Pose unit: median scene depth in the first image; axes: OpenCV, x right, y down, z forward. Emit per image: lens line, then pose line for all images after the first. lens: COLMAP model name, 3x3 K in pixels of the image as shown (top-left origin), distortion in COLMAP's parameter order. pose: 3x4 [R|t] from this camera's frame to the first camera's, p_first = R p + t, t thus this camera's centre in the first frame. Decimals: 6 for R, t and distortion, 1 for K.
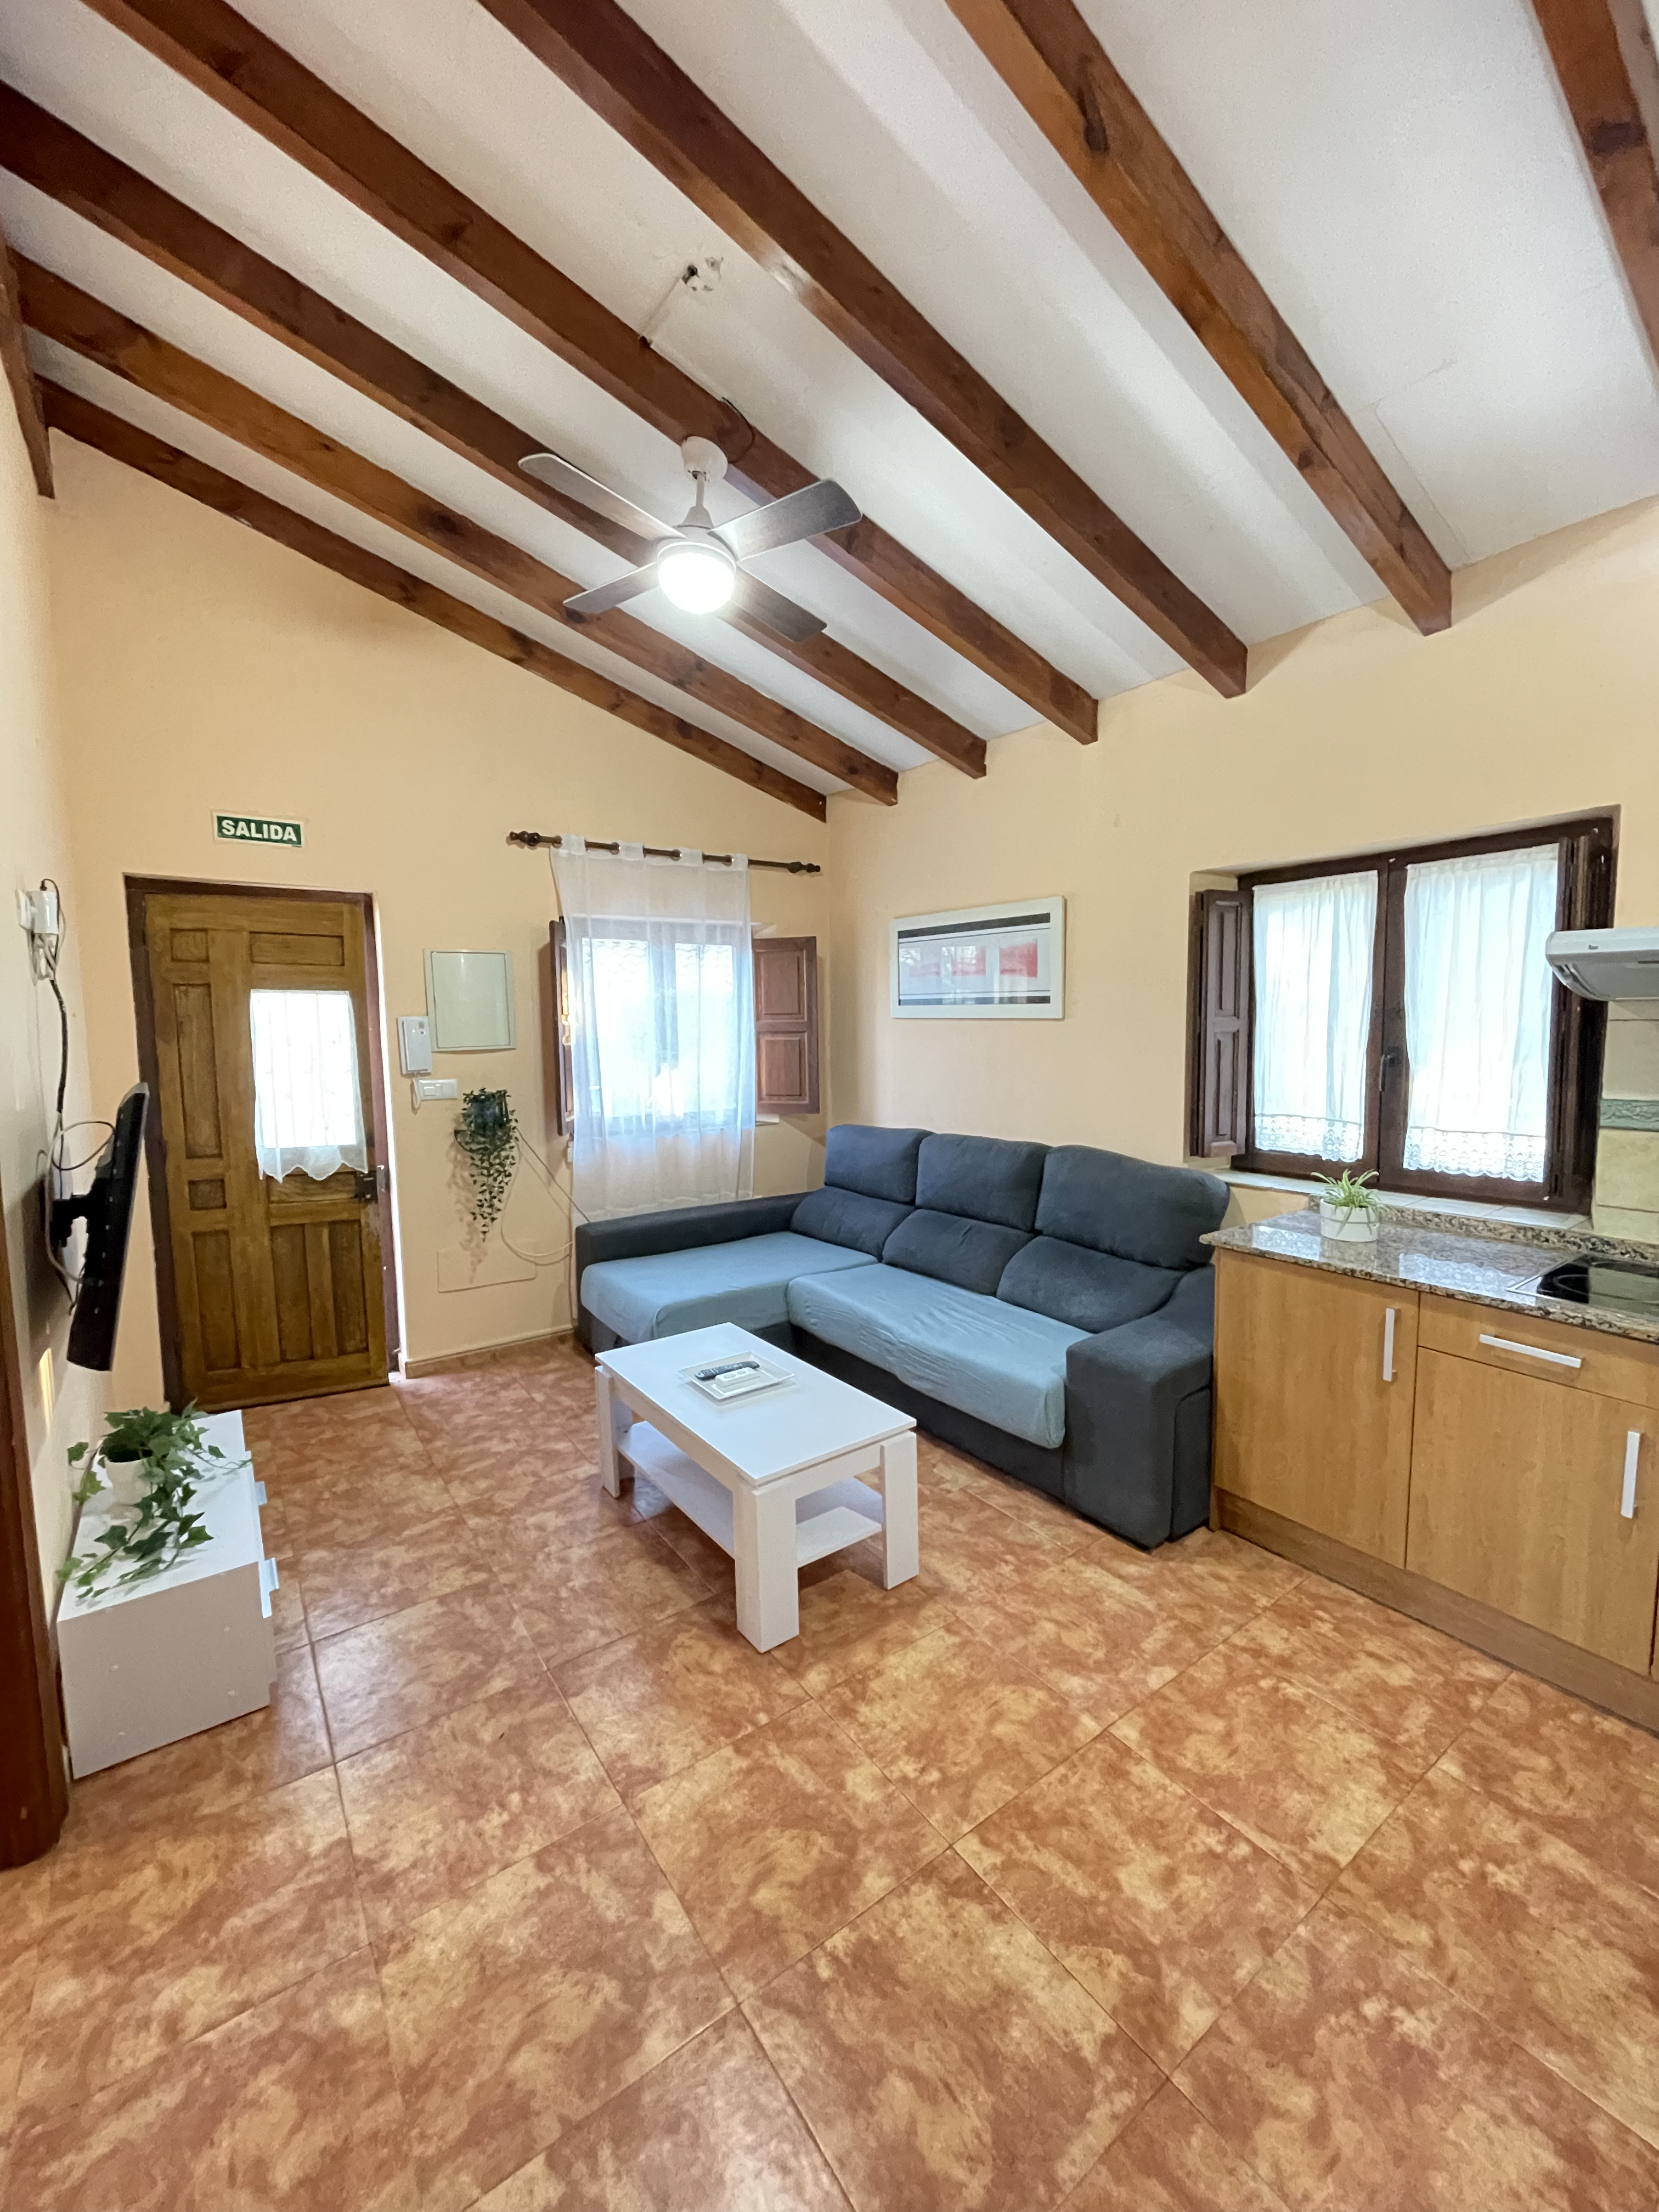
lens RADIAL K [[887.8, 0, 824.5], [0, 887.8, 1104.1], [0, 0, 1]] dist [-0.010040, -0.000352]
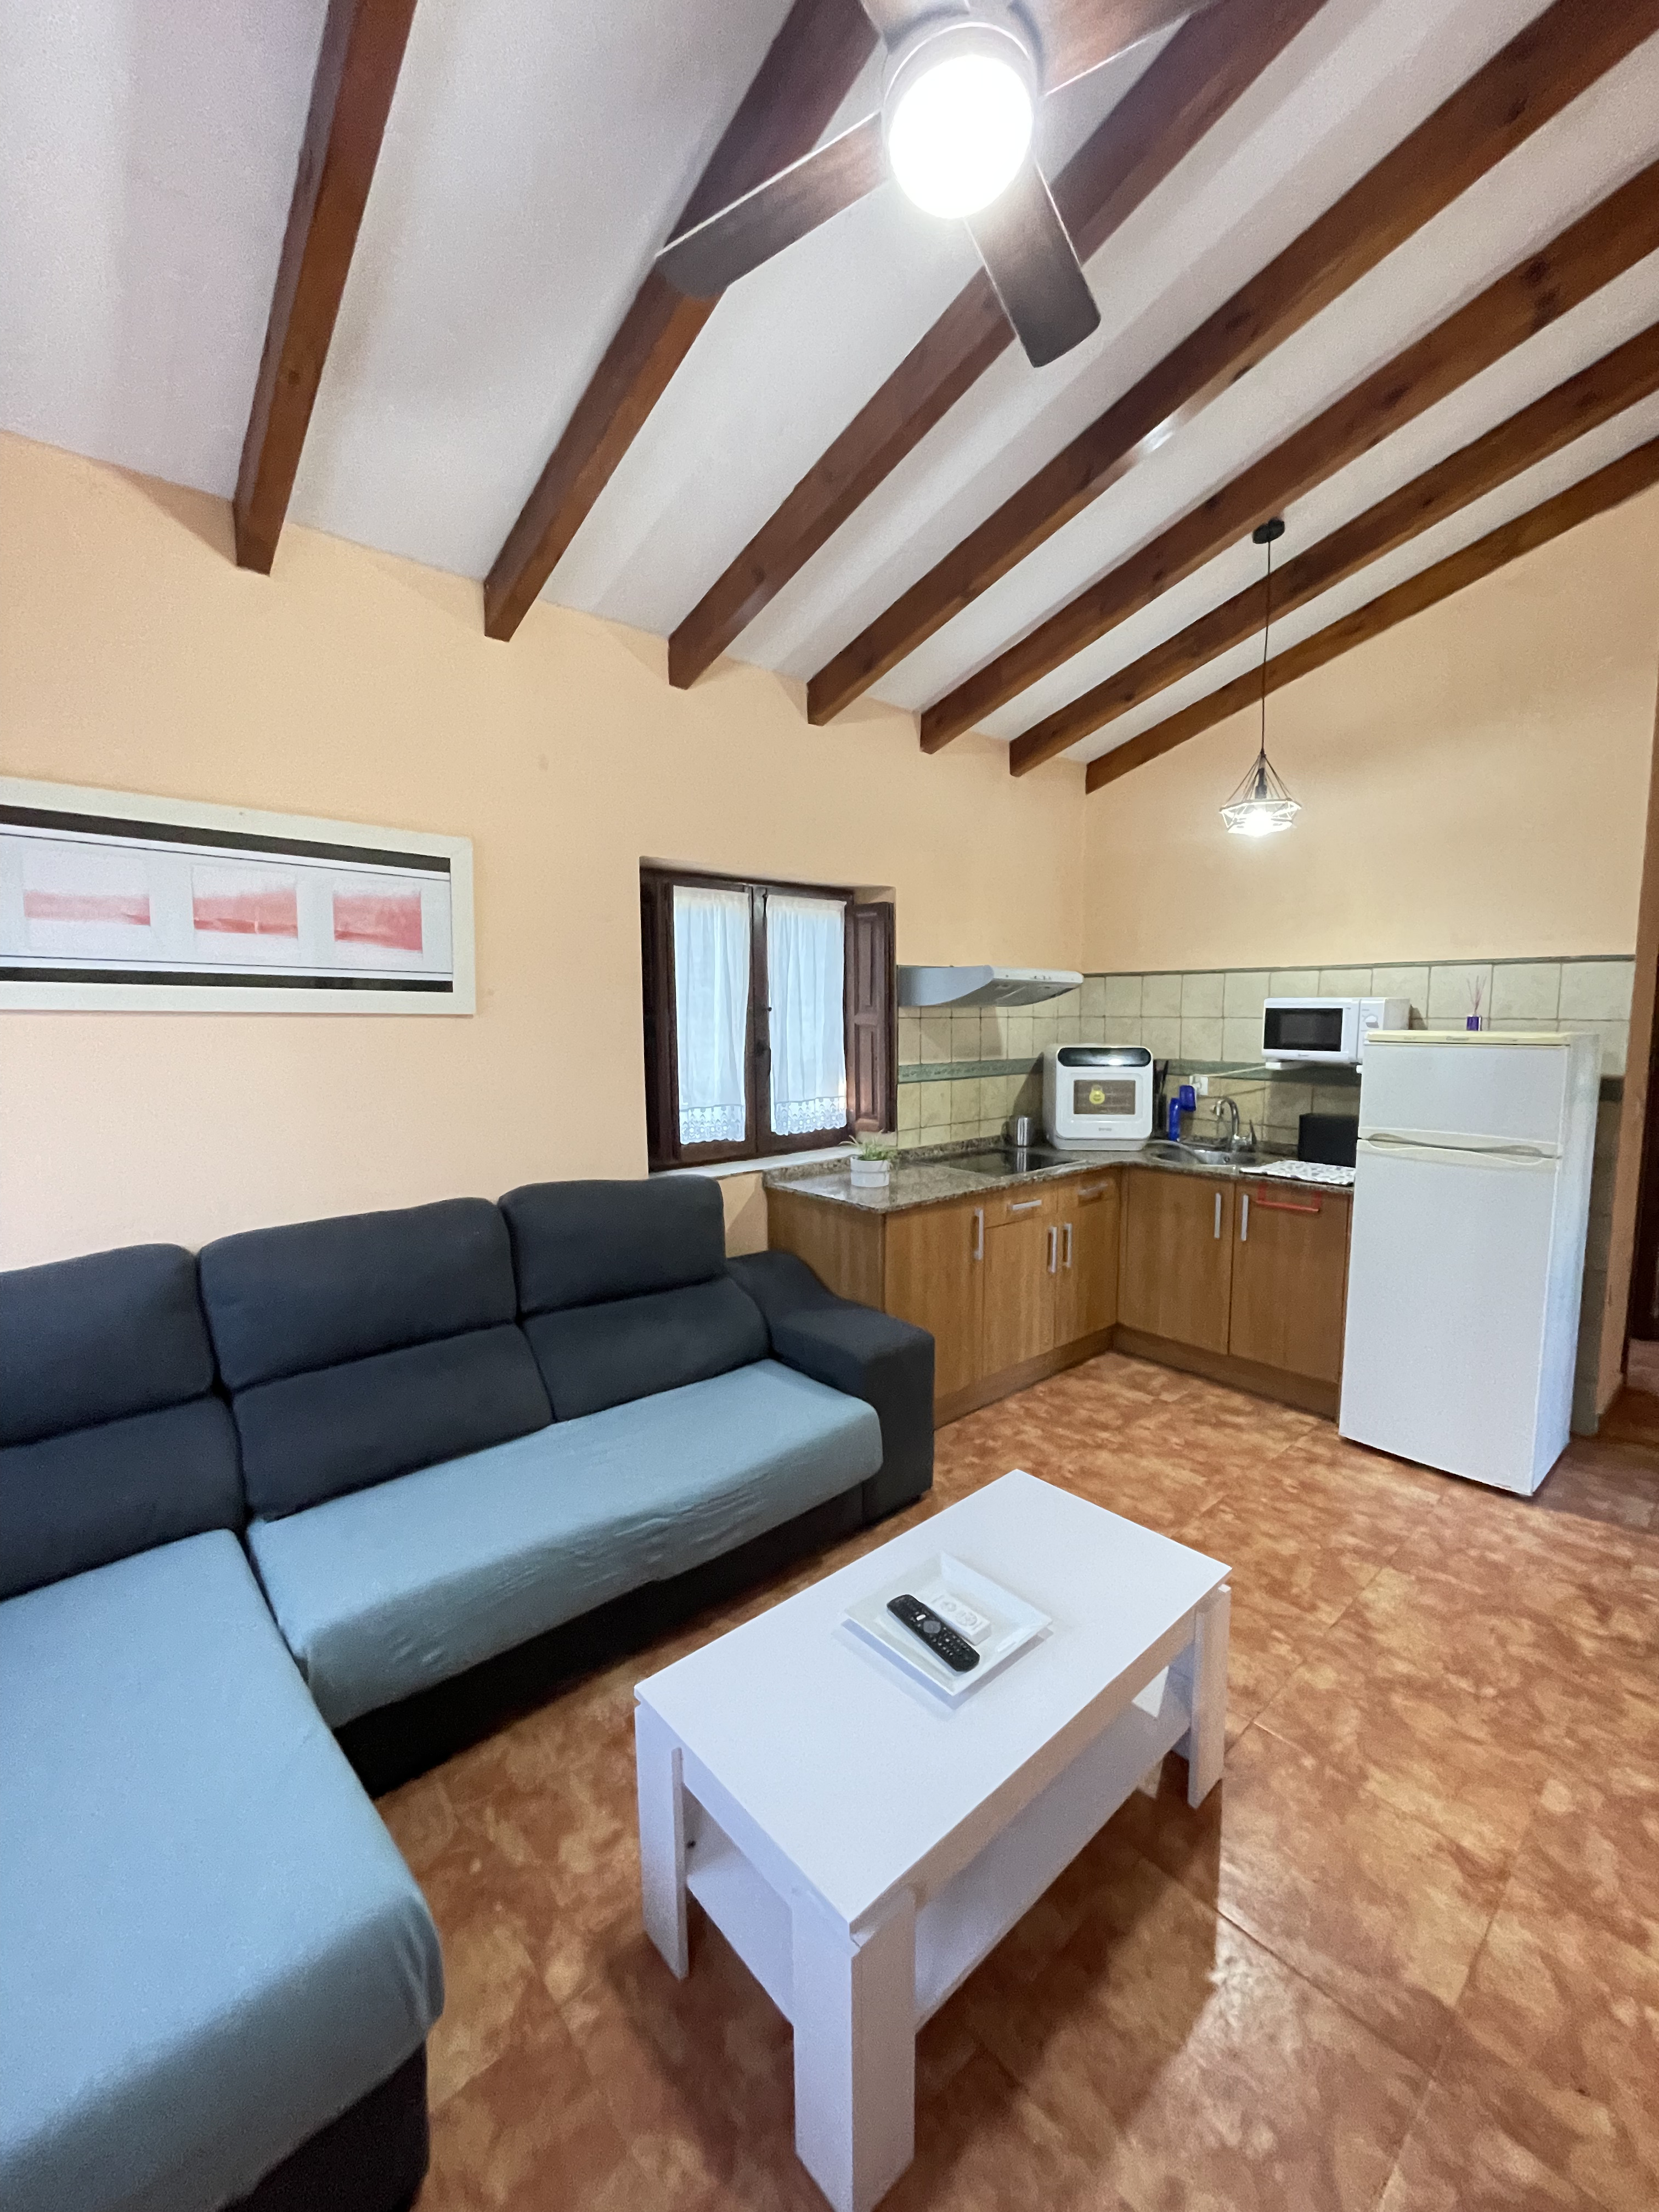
lens RADIAL K [[887.8, 0, 824.4], [0, 887.8, 1107.0], [0, 0, 1]] dist [-0.010040, -0.000352]
pose [[-0.097757, -0.086957, 0.991404, -0.915582], [0.101151, 0.990149, 0.096821, -0.127607], [-0.990057, 0.109747, -0.087998, 1.583192]]
